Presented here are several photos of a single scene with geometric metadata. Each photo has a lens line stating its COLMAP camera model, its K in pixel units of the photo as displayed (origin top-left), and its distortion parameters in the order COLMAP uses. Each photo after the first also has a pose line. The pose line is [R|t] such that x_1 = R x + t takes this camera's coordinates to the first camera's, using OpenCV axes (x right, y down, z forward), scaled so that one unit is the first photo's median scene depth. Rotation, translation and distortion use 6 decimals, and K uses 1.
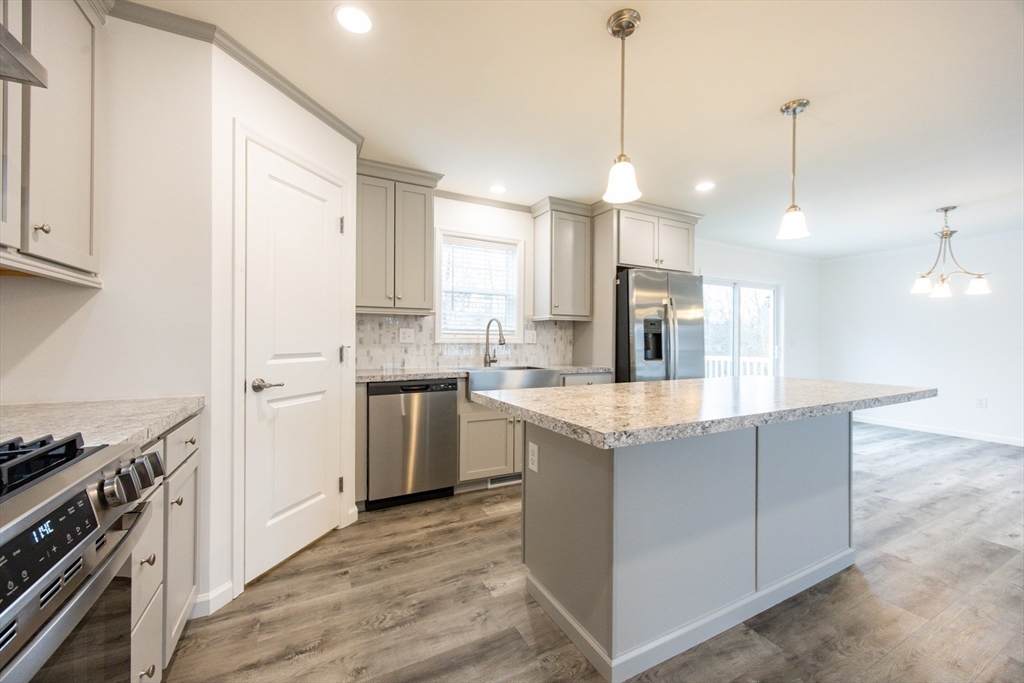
lens RADIAL K [[399.2, 0, 507.3], [0, 399.2, 338.6], [0, 0, 1]] dist [-0.000264, 0.000111]
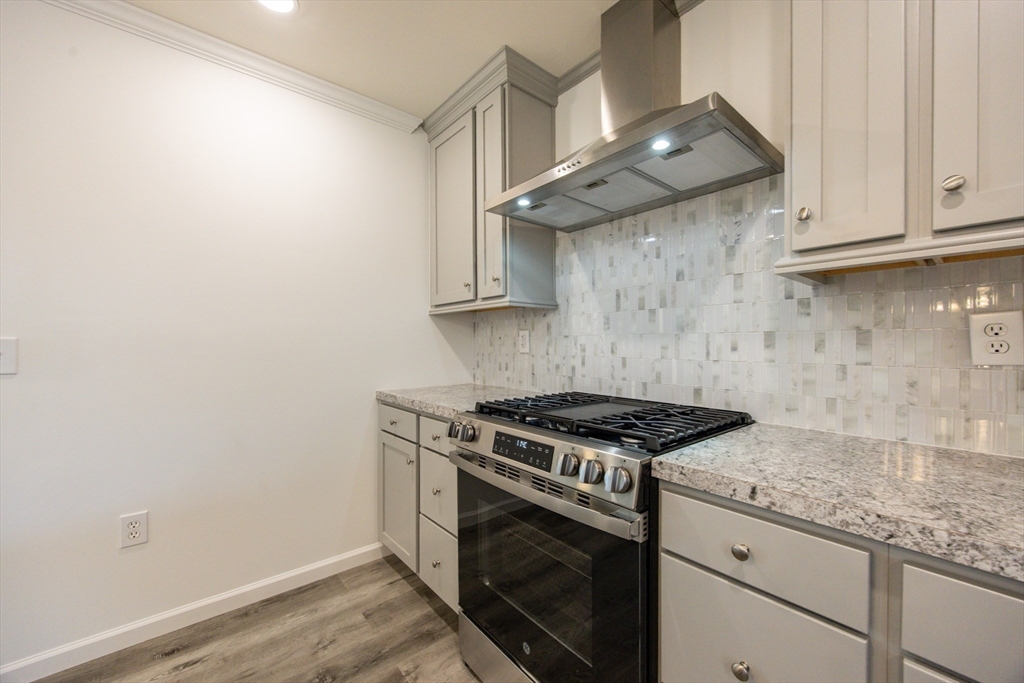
lens RADIAL K [[398.0, 0, 507.3], [0, 398.0, 347.7], [0, 0, 1]] dist [-0.000364, -0.000046]
pose [[-0.976672, -0.003837, -0.214700, -0.107430], [-0.005220, 0.999969, 0.005874, -0.004041], [0.214671, 0.006858, -0.976662, 0.488780]]
